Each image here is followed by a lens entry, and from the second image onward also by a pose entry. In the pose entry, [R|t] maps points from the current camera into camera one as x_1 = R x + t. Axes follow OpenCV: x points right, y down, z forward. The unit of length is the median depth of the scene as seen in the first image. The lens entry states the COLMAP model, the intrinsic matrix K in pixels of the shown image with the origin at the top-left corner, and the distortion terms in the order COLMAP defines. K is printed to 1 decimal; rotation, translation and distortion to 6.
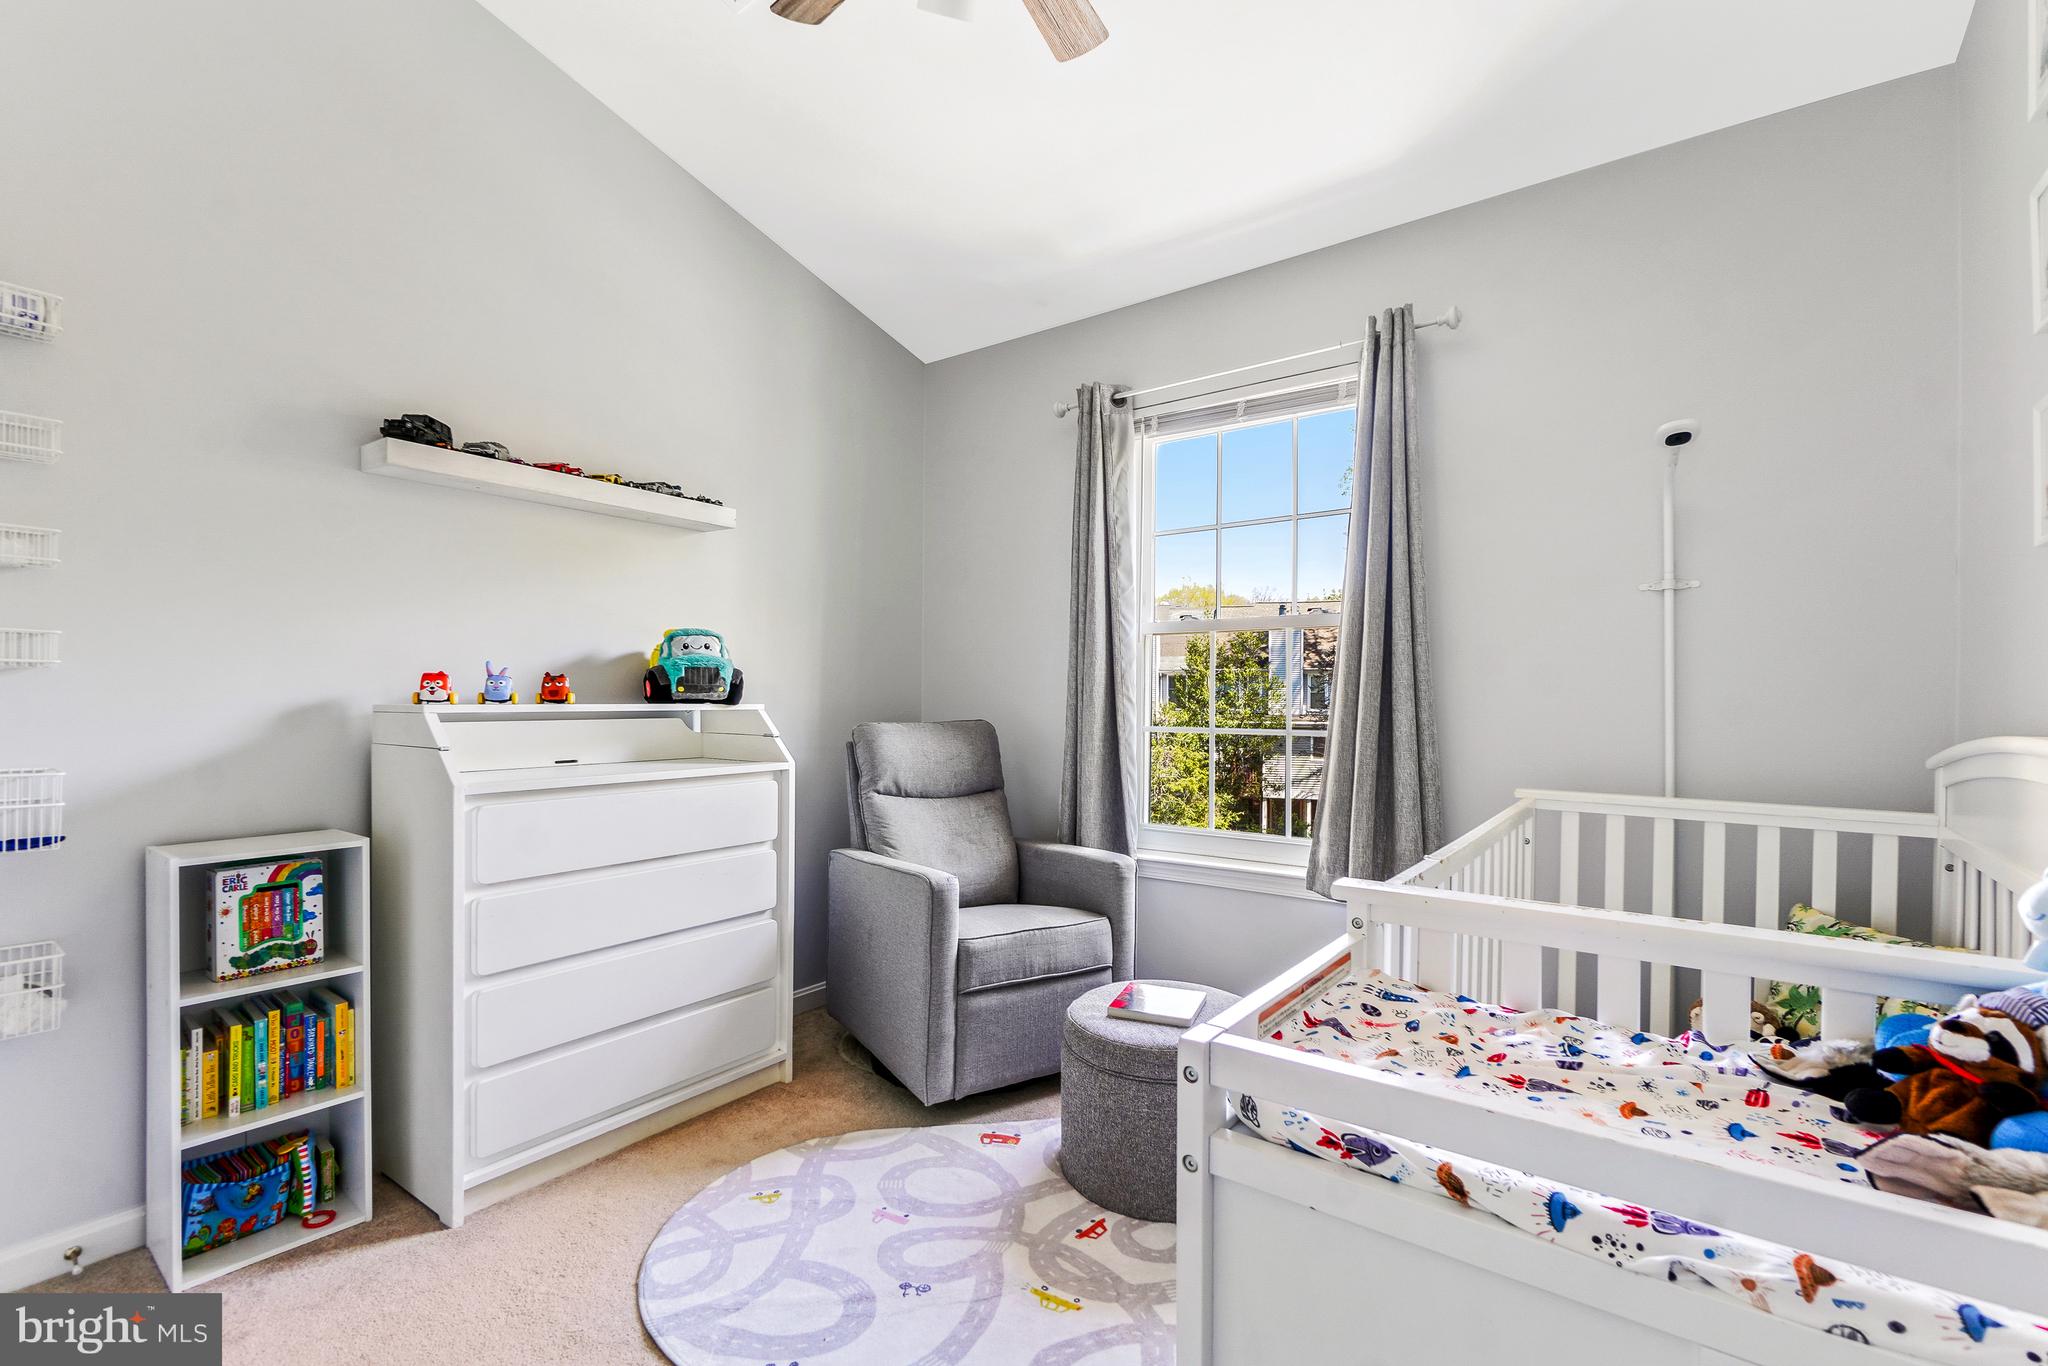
lens RADIAL K [[915.0, 0, 1028.3], [0, 915.0, 696.1], [0, 0, 1]] dist [-0.031708, 0.004971]
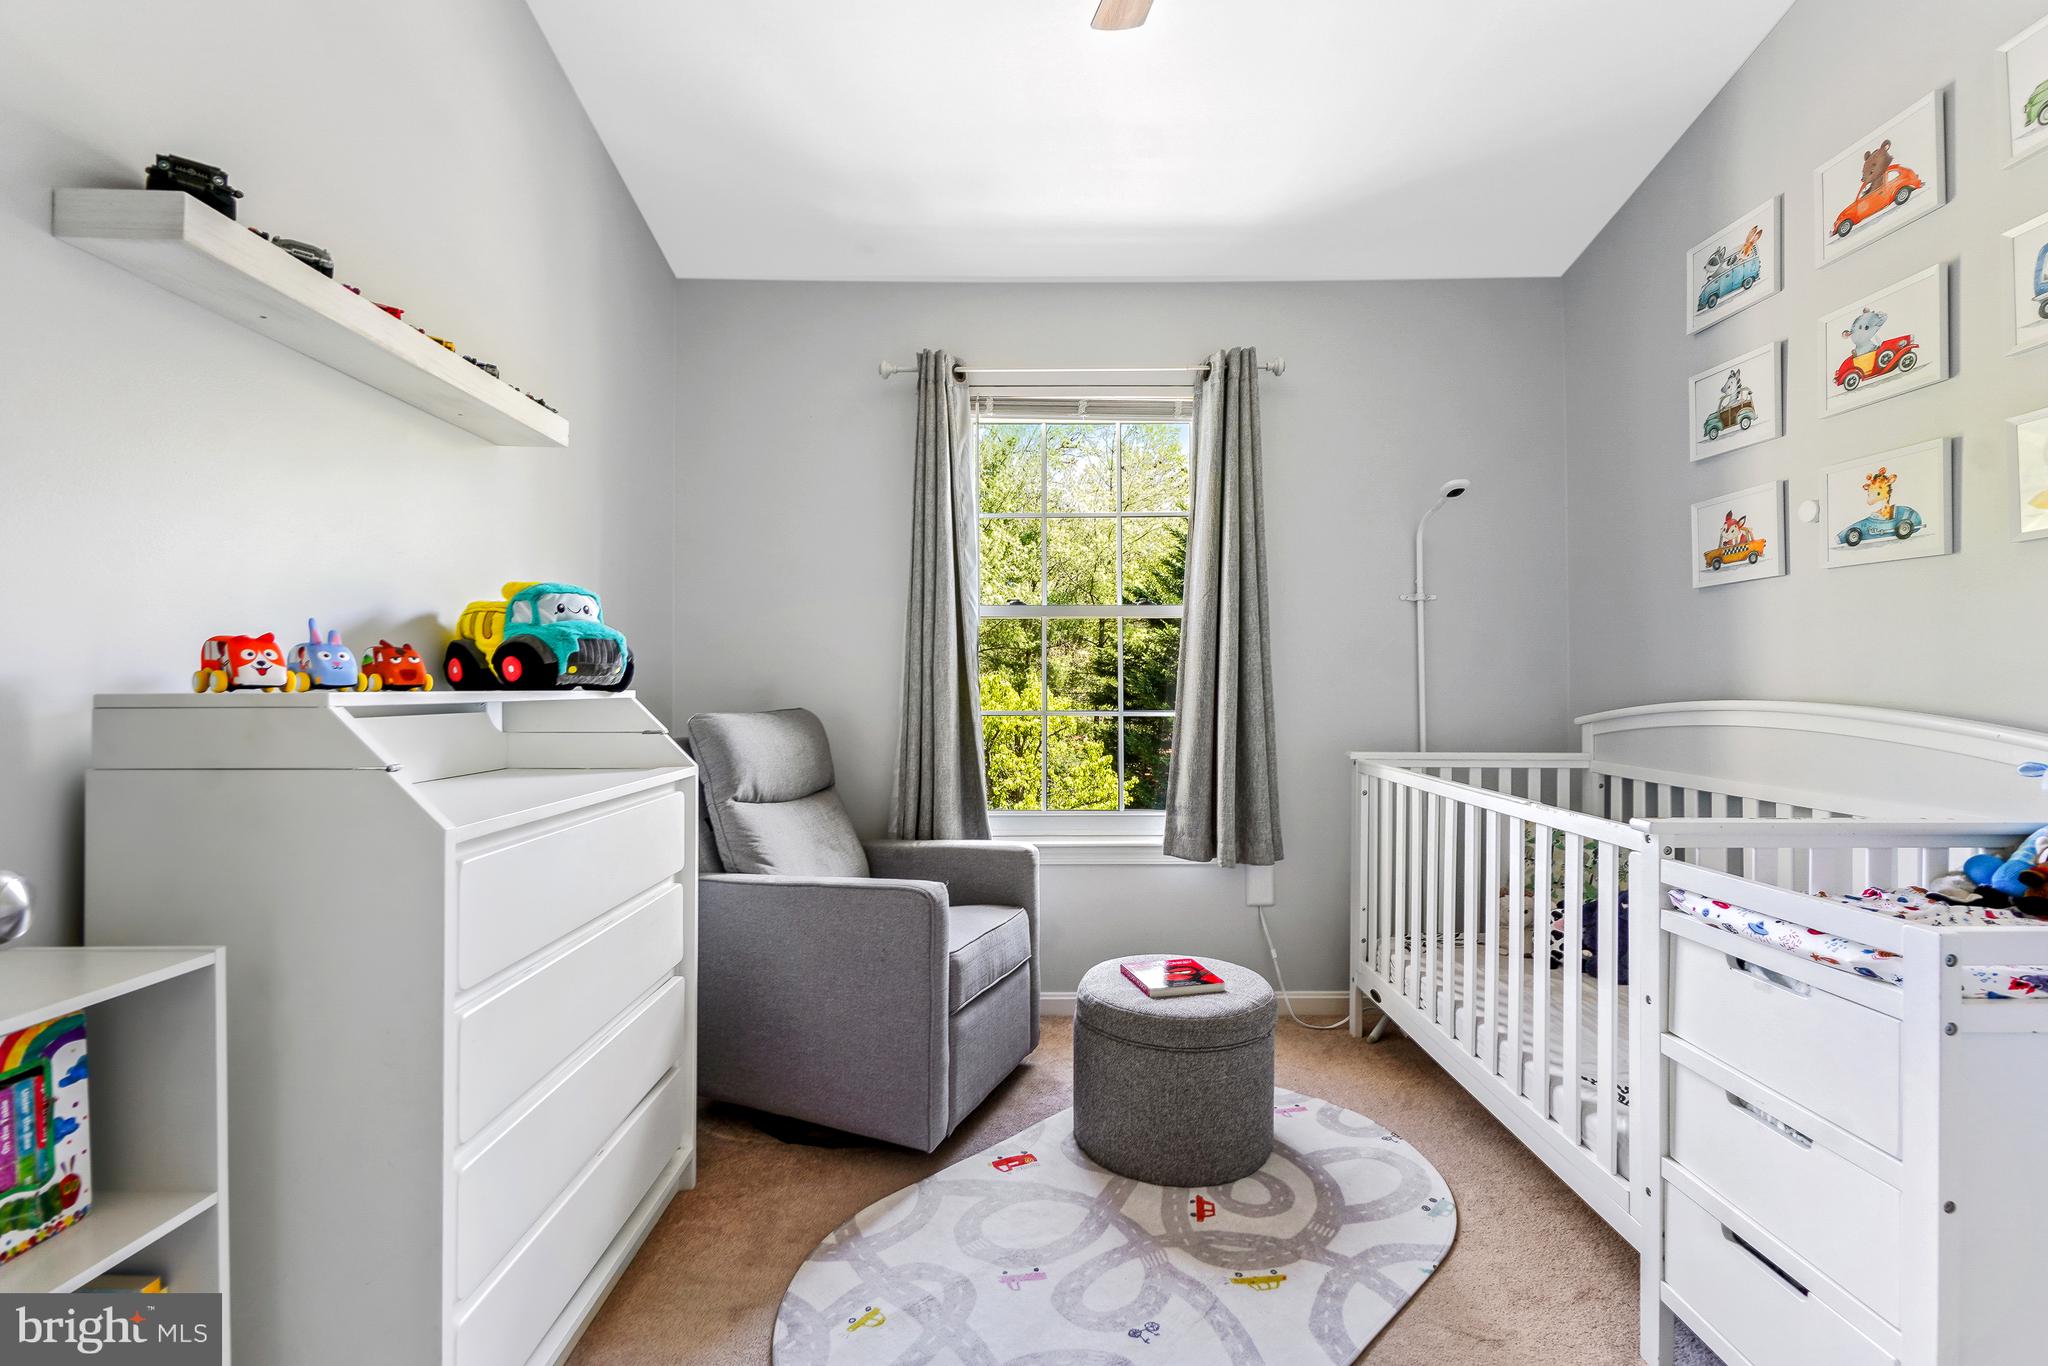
lens RADIAL K [[915.0, 0, 1020.3], [0, 915.0, 674.7], [0, 0, 1]] dist [-0.031708, 0.004971]
pose [[0.799960, 0.003038, 0.600045, -0.537374], [0.004187, 0.999935, -0.010645, 0.005432], [-0.600038, 0.011028, 0.799895, 0.241786]]
